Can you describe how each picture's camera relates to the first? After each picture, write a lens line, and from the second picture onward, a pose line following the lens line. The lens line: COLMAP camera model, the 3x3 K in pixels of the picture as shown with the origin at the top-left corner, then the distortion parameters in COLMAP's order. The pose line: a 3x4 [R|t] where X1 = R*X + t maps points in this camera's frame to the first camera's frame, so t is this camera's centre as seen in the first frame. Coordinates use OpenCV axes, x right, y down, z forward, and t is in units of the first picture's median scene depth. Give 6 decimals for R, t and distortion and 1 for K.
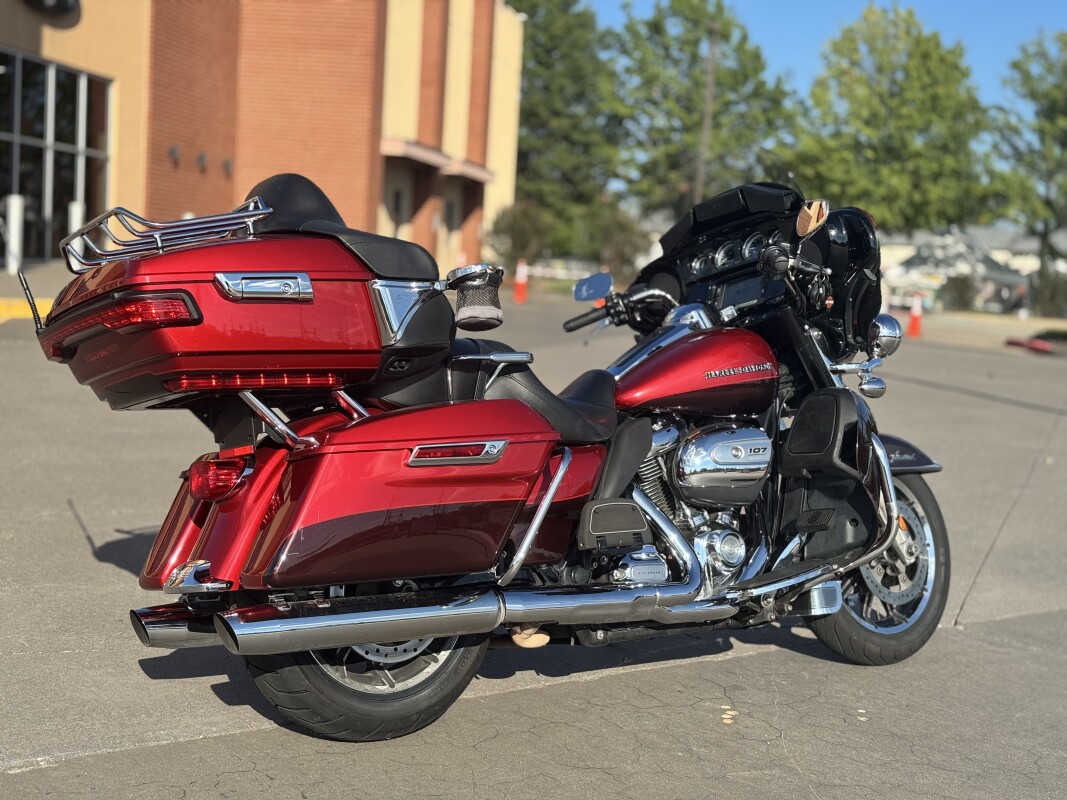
lens RADIAL K [[1490.0, 0, 538.7], [0, 1490.0, 429.8], [0, 0, 1]] dist [0.228083, -0.947851]
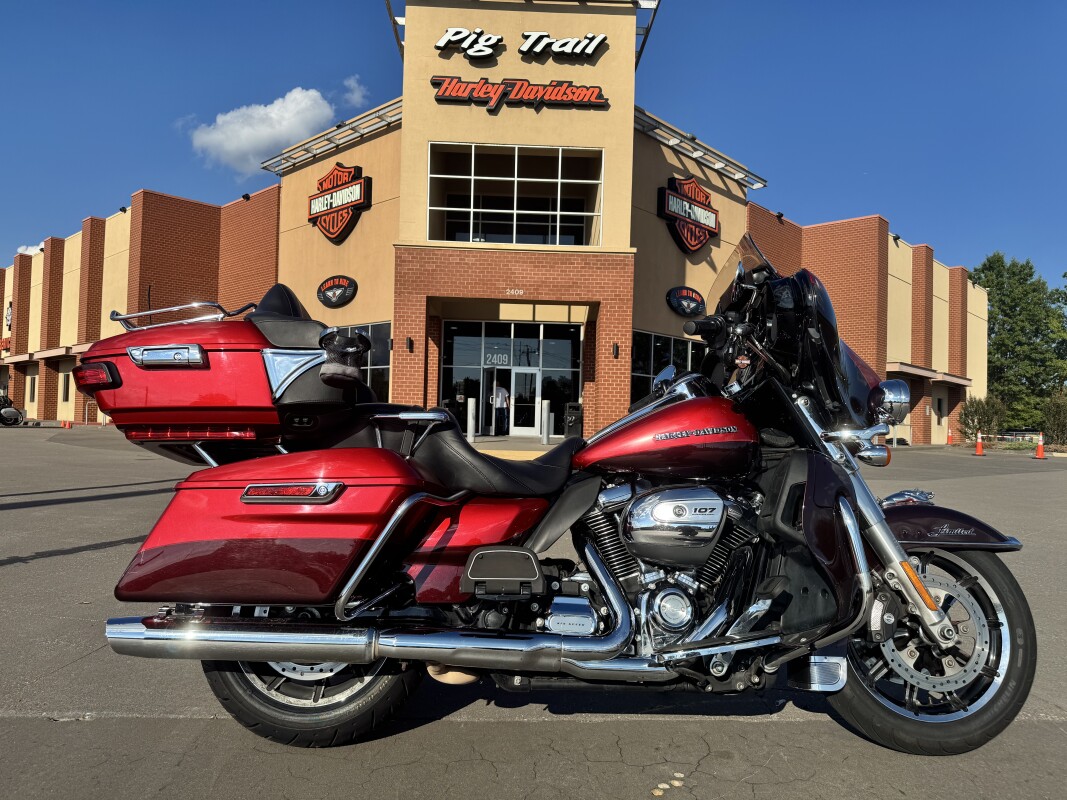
lens RADIAL K [[763.2, 0, 533.5], [0, 763.2, 400.0], [0, 0, 1]] dist [0.068034, -0.110805]
pose [[0.838994, -0.054107, -0.541443, 0.324703], [-0.037235, 0.987003, -0.156328, 0.024446], [0.542865, 0.151319, 0.826075, 0.486631]]
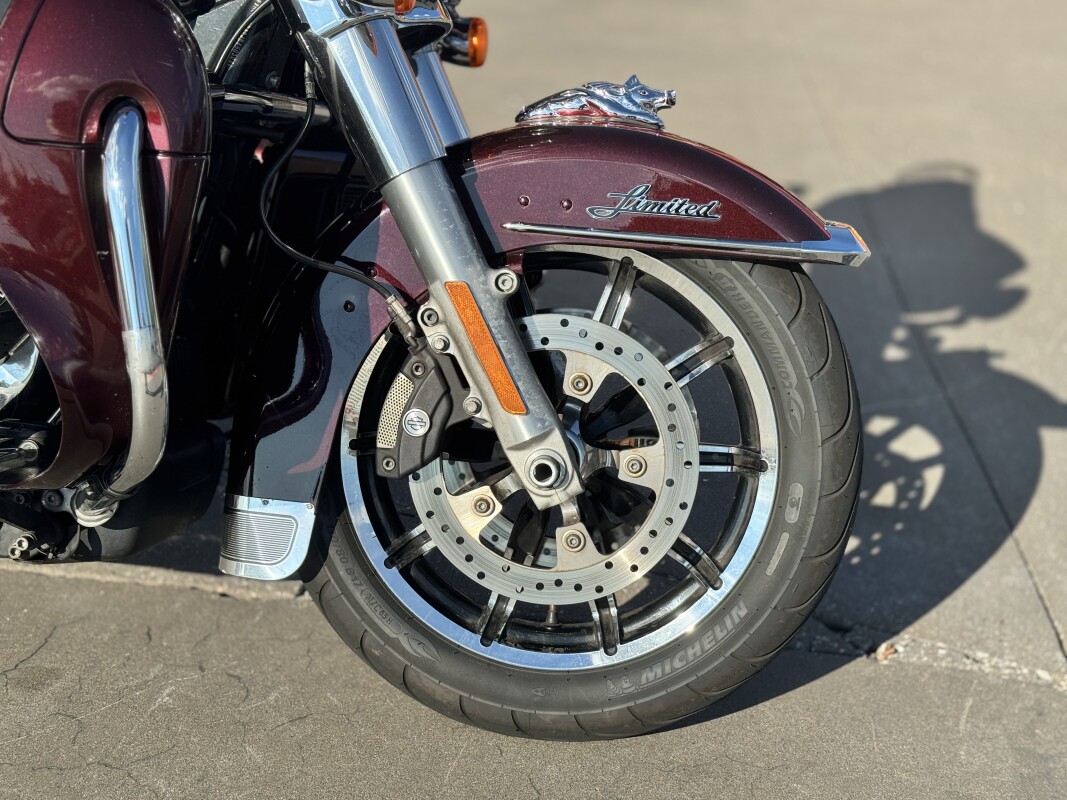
lens RADIAL K [[1490.0, 0, 538.7], [0, 1490.0, 429.8], [0, 0, 1]] dist [0.228083, -0.947851]
pose [[0.711643, 0.226725, -0.664951, 0.520922], [-0.071079, 0.964873, 0.252918, -0.020017], [0.698936, -0.132723, 0.702761, 0.815750]]
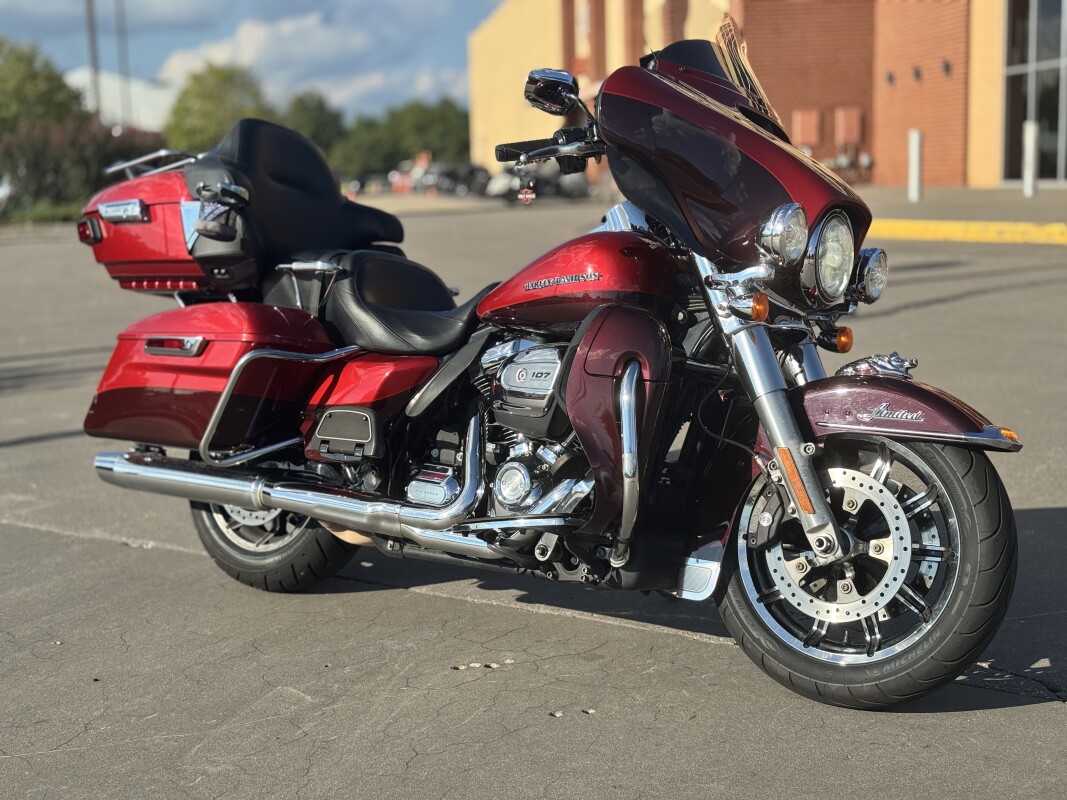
lens RADIAL K [[1490.0, 0, 538.7], [0, 1490.0, 429.8], [0, 0, 1]] dist [0.228083, -0.947851]
pose [[0.322410, 0.091887, -0.942130, 0.923668], [-0.057983, 0.995326, 0.077233, -0.020679], [0.944823, 0.029726, 0.326230, 0.702147]]
